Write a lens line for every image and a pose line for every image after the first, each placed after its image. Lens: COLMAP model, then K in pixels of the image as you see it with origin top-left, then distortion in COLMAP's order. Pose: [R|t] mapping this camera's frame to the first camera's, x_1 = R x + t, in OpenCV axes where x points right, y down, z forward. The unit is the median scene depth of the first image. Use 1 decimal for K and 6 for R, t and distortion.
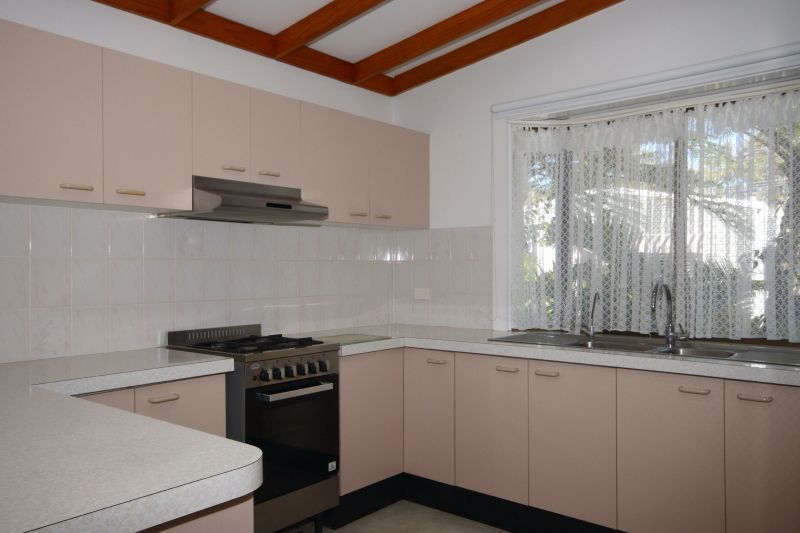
lens RADIAL K [[614.5, 0, 400.0], [0, 614.5, 266.5], [0, 0, 1]] dist [0.007737, 0.001508]
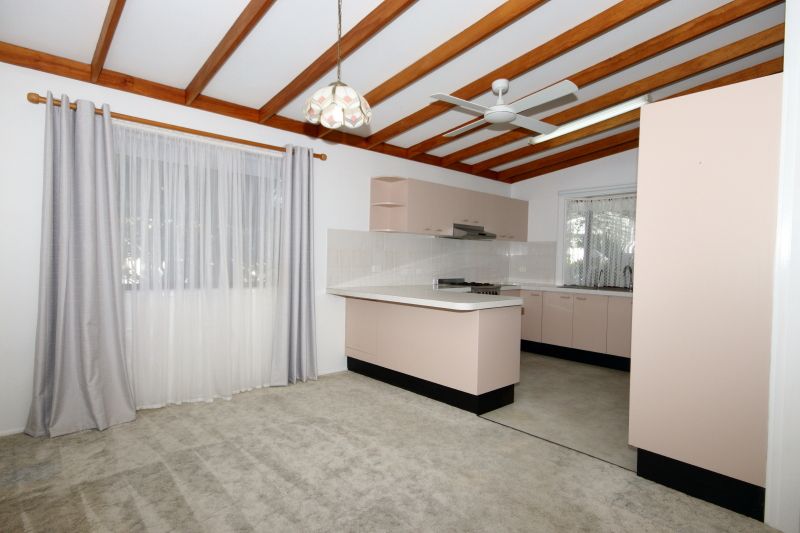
lens RADIAL K [[421.3, 0, 400.0], [0, 421.3, 266.5], [0, 0, 1]] dist [0.003133, 0.000750]
pose [[0.990661, 0.027604, -0.133523, -0.257420], [-0.024706, 0.999423, 0.023315, 0.009575], [0.134089, -0.019798, 0.990771, -0.787839]]
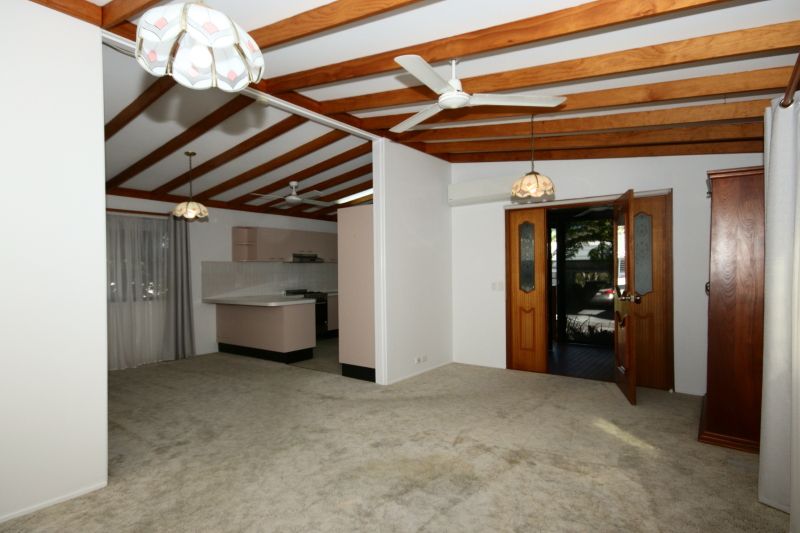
lens RADIAL K [[421.3, 0, 400.0], [0, 421.3, 266.5], [0, 0, 1]] dist [0.003133, 0.000750]
pose [[0.998282, -0.009370, 0.057833, 0.201541], [0.009578, 0.999949, -0.003317, -0.031174], [-0.057799, 0.003866, 0.998321, -1.648342]]
